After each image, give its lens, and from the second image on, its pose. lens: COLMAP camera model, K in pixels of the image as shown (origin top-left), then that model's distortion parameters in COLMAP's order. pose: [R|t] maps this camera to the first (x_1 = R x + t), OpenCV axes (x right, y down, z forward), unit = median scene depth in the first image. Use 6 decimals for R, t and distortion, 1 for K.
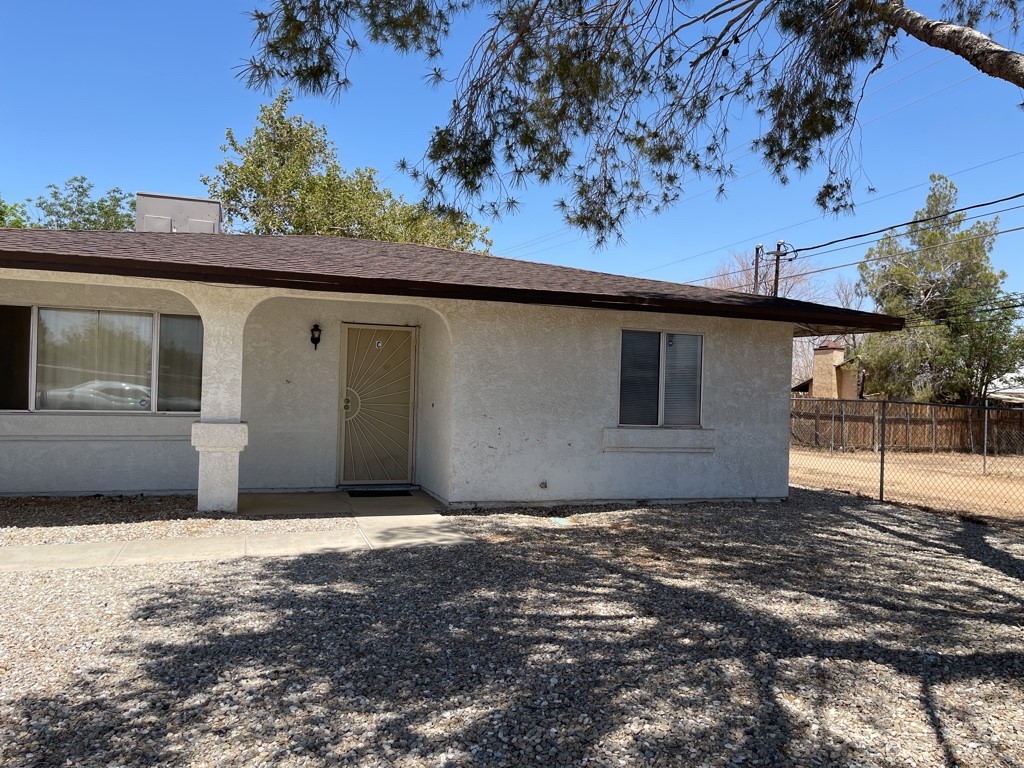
lens RADIAL K [[772.7, 0, 516.0], [0, 772.7, 385.8], [0, 0, 1]] dist [0.080483, -0.112538]
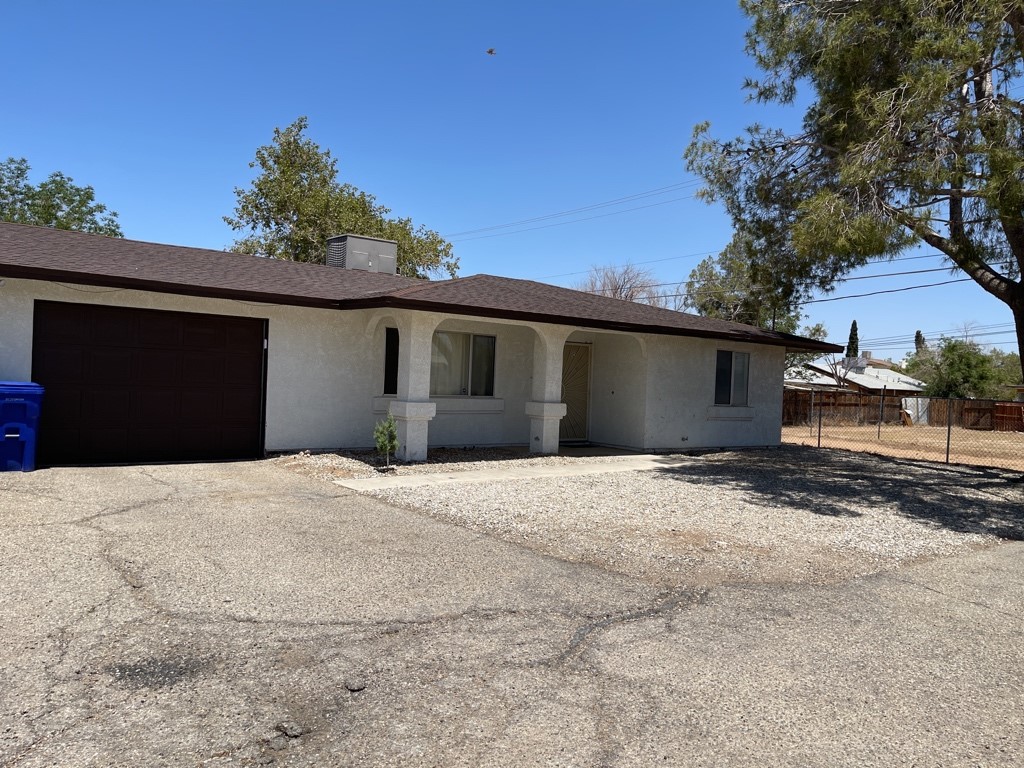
lens RADIAL K [[771.1, 0, 512.0], [0, 771.1, 384.0], [0, 0, 1]] dist [0.075516, -0.099327]
pose [[0.949406, 0.008975, 0.313924, -0.854331], [-0.016446, 0.999641, 0.021158, -0.025427], [-0.313621, -0.025250, 0.949212, -0.519504]]
